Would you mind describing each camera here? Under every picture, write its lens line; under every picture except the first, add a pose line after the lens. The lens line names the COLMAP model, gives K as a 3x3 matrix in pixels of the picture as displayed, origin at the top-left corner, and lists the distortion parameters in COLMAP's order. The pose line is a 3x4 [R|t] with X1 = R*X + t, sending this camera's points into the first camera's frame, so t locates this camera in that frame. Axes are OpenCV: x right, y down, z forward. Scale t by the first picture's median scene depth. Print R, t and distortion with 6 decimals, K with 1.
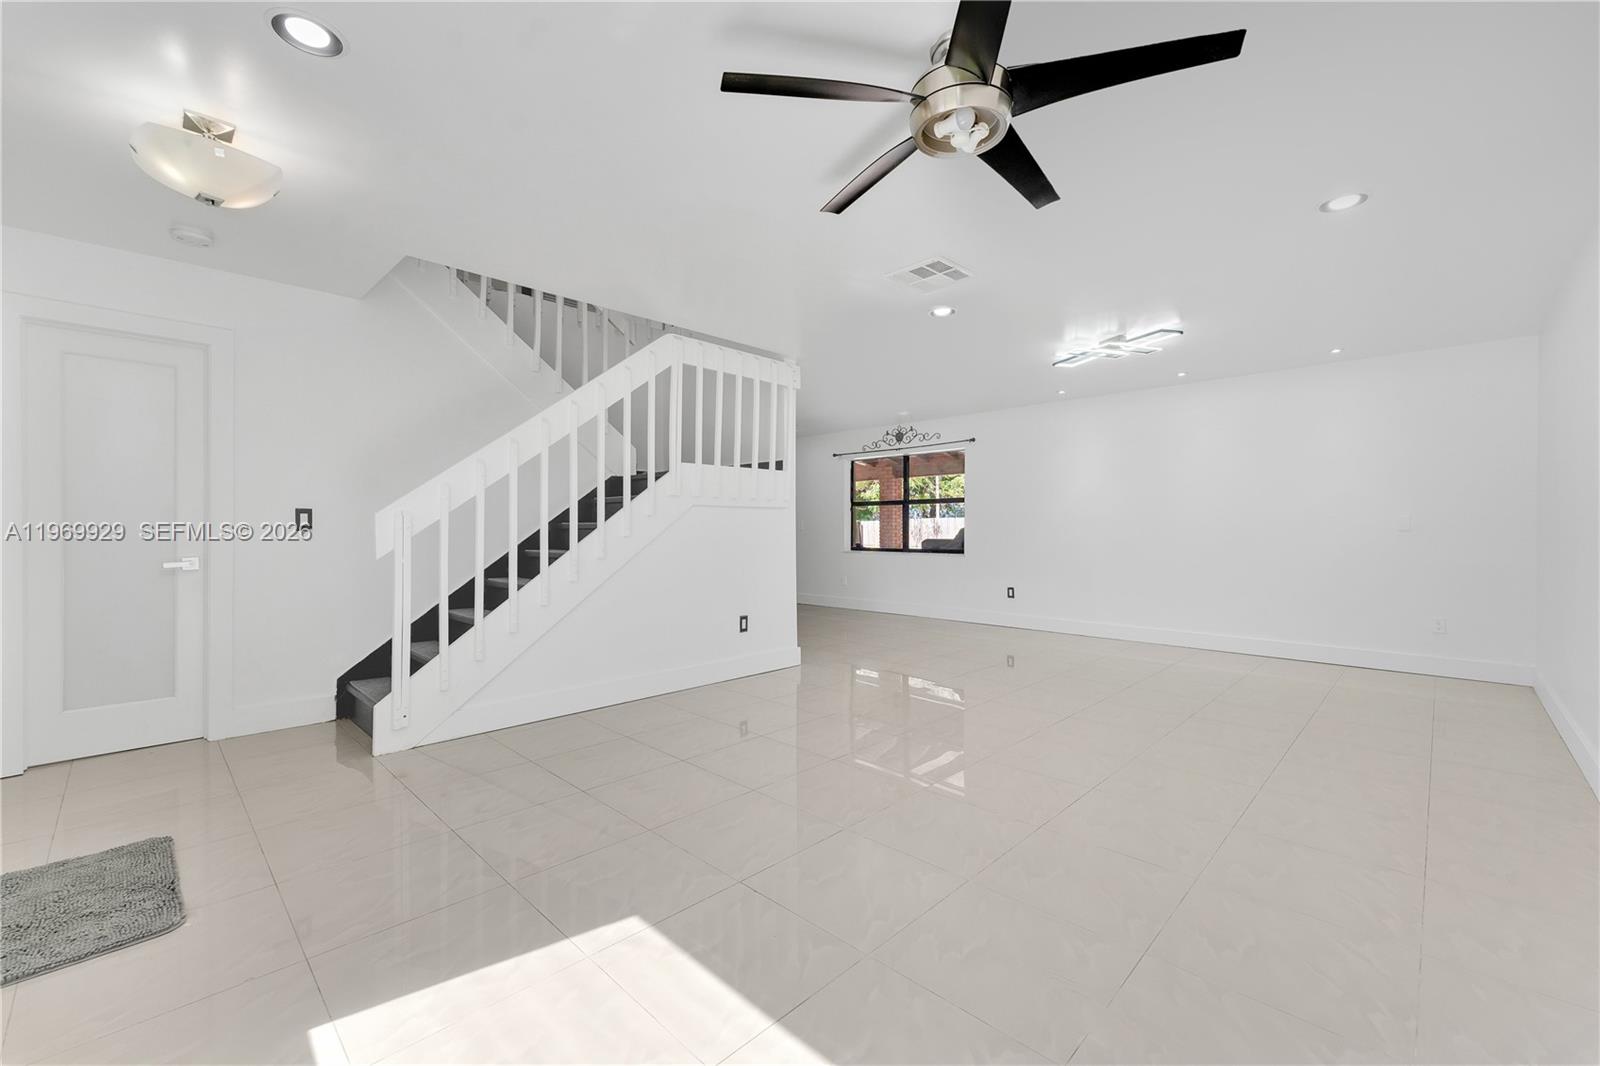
lens RADIAL K [[646.0, 0, 797.4], [0, 646.0, 536.7], [0, 0, 1]] dist [-0.000586, -0.000214]
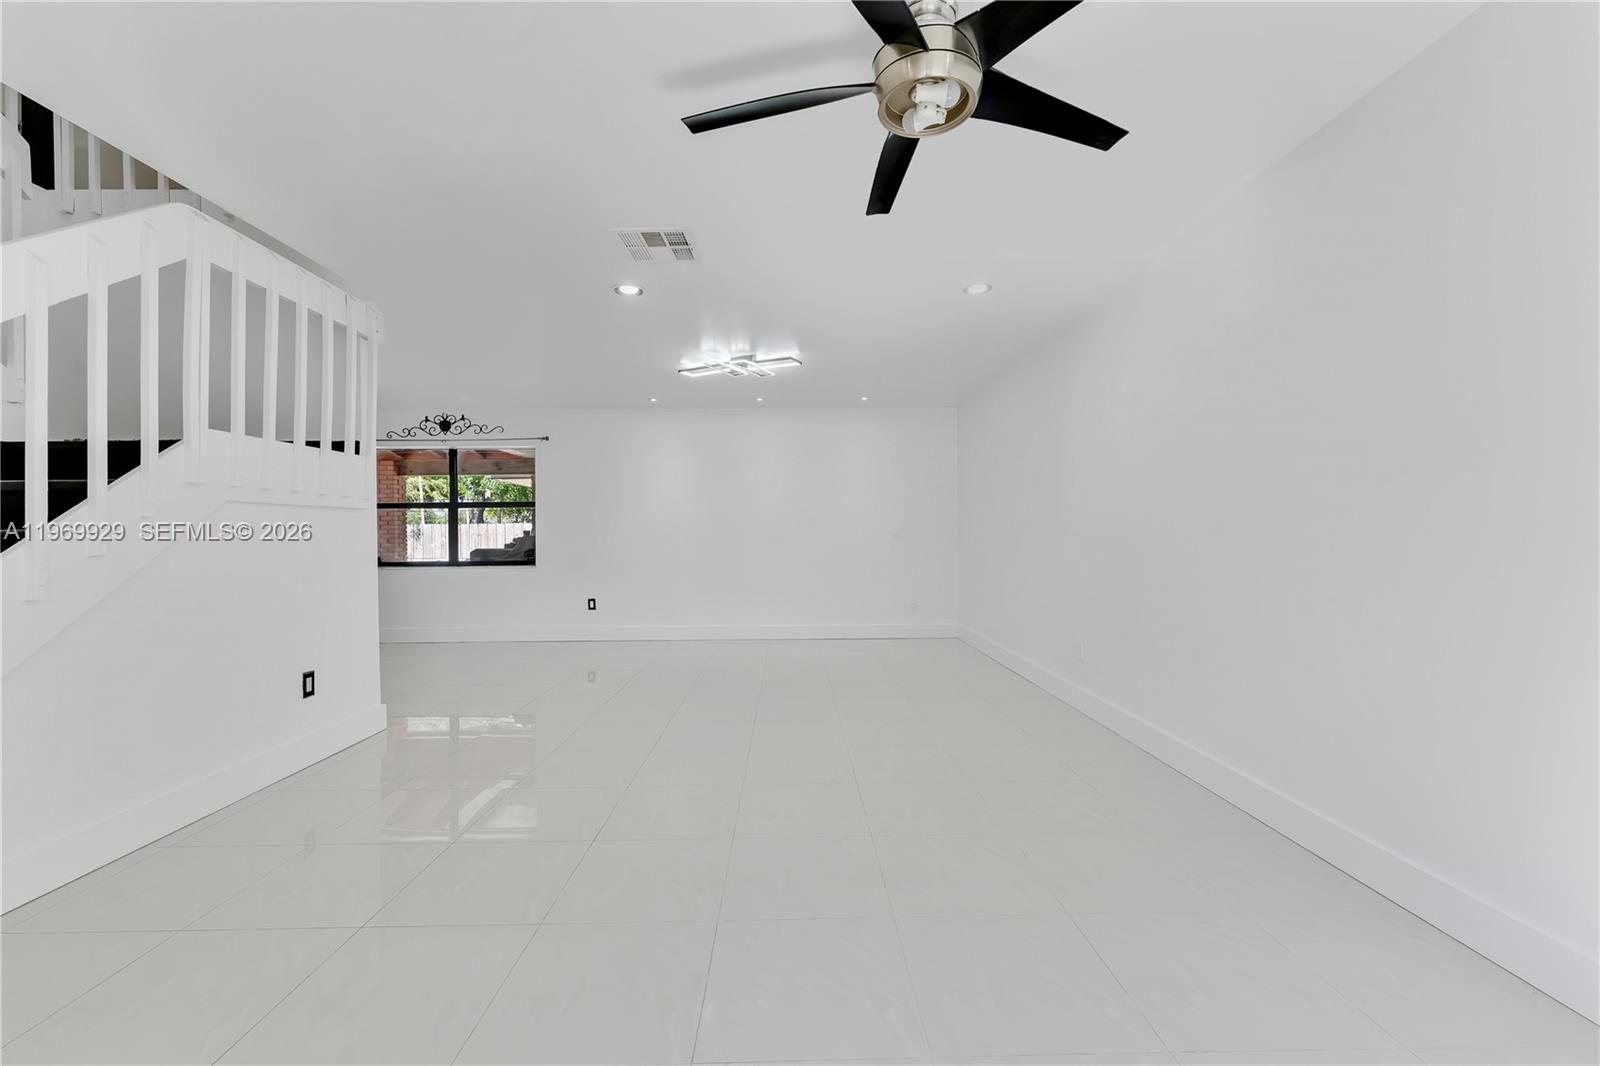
lens RADIAL K [[646.0, 0, 797.4], [0, 646.0, 536.7], [0, 0, 1]] dist [-0.000586, -0.000214]
pose [[0.704338, -0.008321, 0.709816, -0.183640], [0.015951, 0.999864, -0.004107, -0.004164], [-0.709685, 0.014215, 0.704376, 0.170084]]
